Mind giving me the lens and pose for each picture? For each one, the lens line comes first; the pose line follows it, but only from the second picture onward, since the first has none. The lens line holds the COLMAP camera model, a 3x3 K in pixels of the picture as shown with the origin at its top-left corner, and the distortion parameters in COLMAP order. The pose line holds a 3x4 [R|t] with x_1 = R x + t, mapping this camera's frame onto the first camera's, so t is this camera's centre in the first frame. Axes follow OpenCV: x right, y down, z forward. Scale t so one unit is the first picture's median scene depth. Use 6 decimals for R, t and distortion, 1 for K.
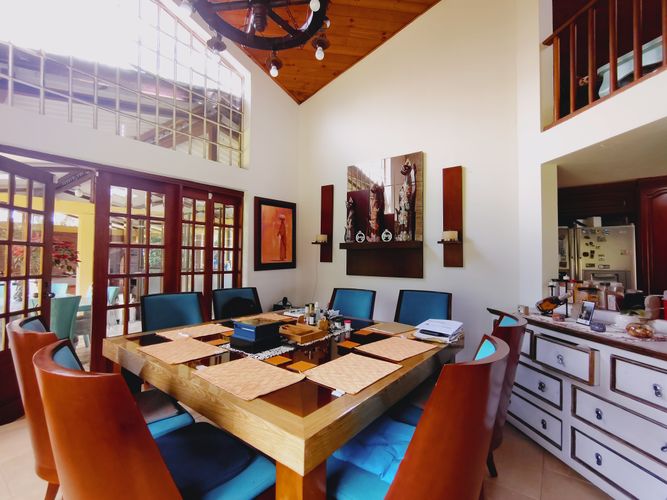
lens RADIAL K [[310.9, 0, 333.5], [0, 310.9, 250.0], [0, 0, 1]] dist [0.000989, 0.000762]
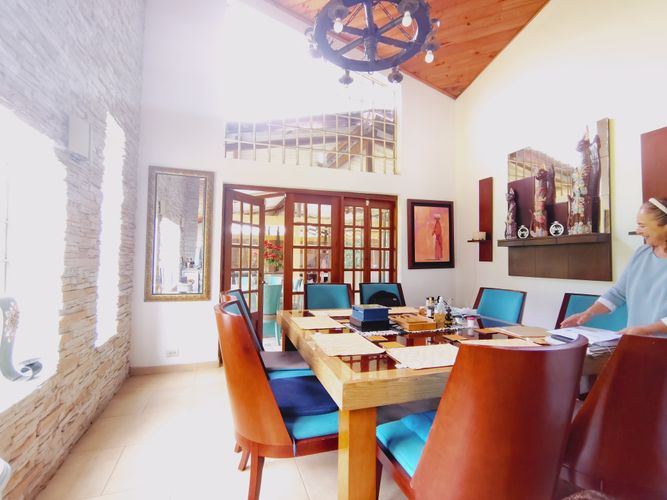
lens RADIAL K [[310.9, 0, 333.5], [0, 310.9, 250.0], [0, 0, 1]] dist [0.000989, 0.000762]
pose [[0.833568, -0.018121, -0.552120, 0.128425], [0.012748, 0.999827, -0.013570, 0.013965], [0.552270, 0.004273, 0.833654, -0.024254]]
